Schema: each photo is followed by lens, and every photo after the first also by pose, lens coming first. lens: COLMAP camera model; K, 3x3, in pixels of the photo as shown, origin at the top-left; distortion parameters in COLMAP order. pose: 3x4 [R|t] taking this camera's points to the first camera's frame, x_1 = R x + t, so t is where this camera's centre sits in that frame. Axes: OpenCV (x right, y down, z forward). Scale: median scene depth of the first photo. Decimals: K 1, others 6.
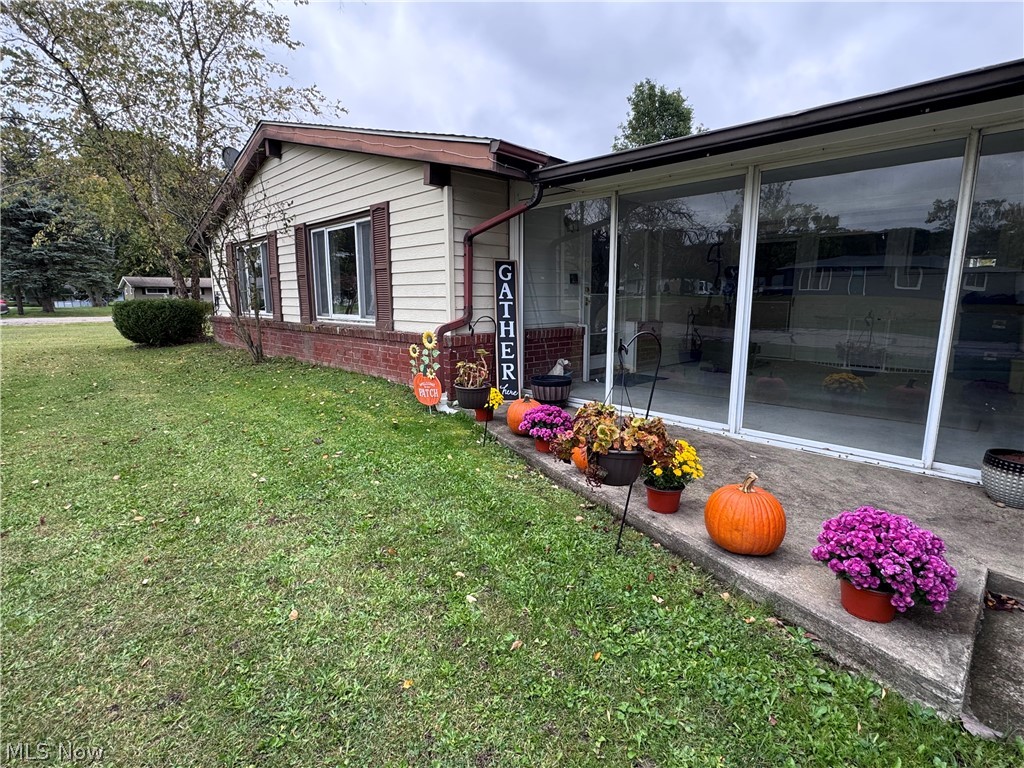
lens RADIAL K [[512.8, 0, 512.4], [0, 512.8, 384.8], [0, 0, 1]] dist [-0.002676, 0.000353]
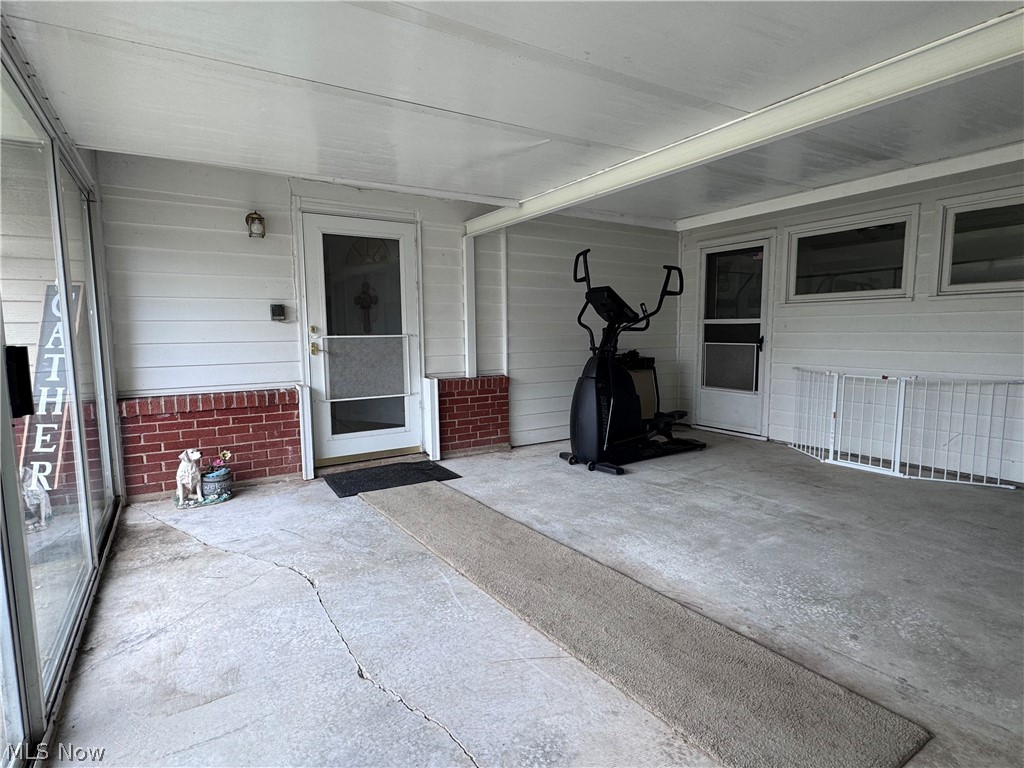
lens RADIAL K [[537.5, 0, 513.5], [0, 537.5, 387.0], [0, 0, 1]] dist [-0.001178, 0.002460]
pose [[0.979699, 0.010740, -0.200188, 0.600545], [-0.024470, 0.997504, -0.066237, -0.093506], [0.198977, 0.069791, 0.977516, 0.493276]]
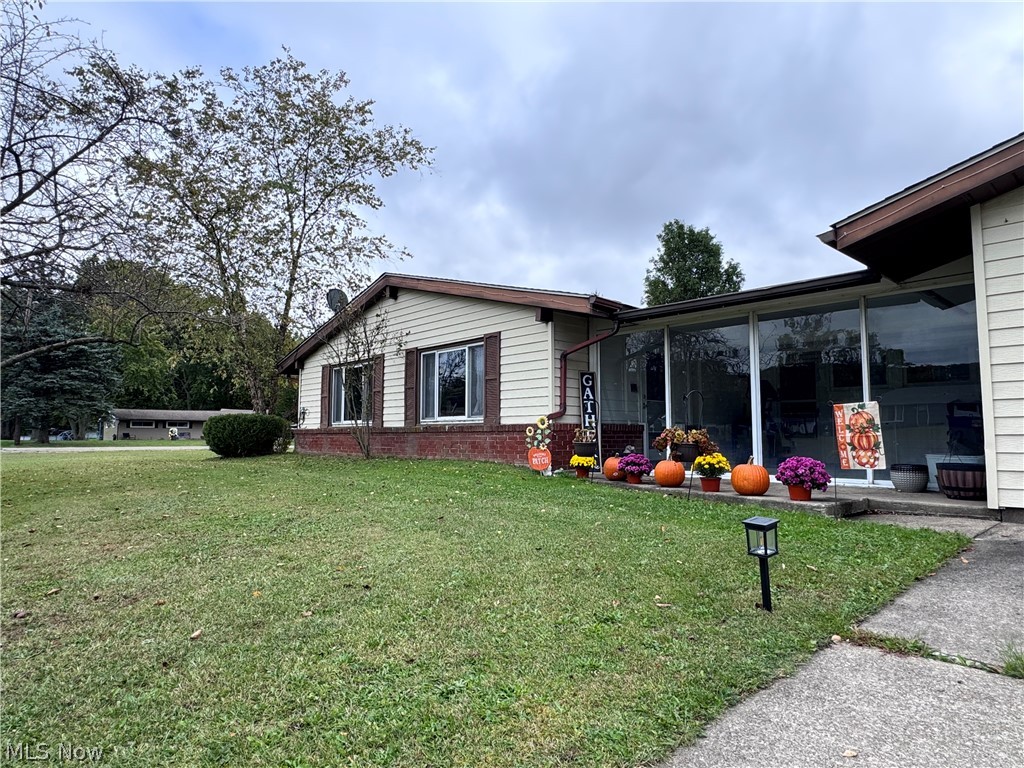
lens RADIAL K [[624.7, 0, 510.2], [0, 624.7, 383.4], [0, 0, 1]] dist [-0.004028, 0.013358]
pose [[0.999741, 0.000505, -0.022737, -0.178429], [-0.006288, 0.966916, -0.255019, 0.212787], [0.021856, 0.255096, 0.966669, -0.609153]]
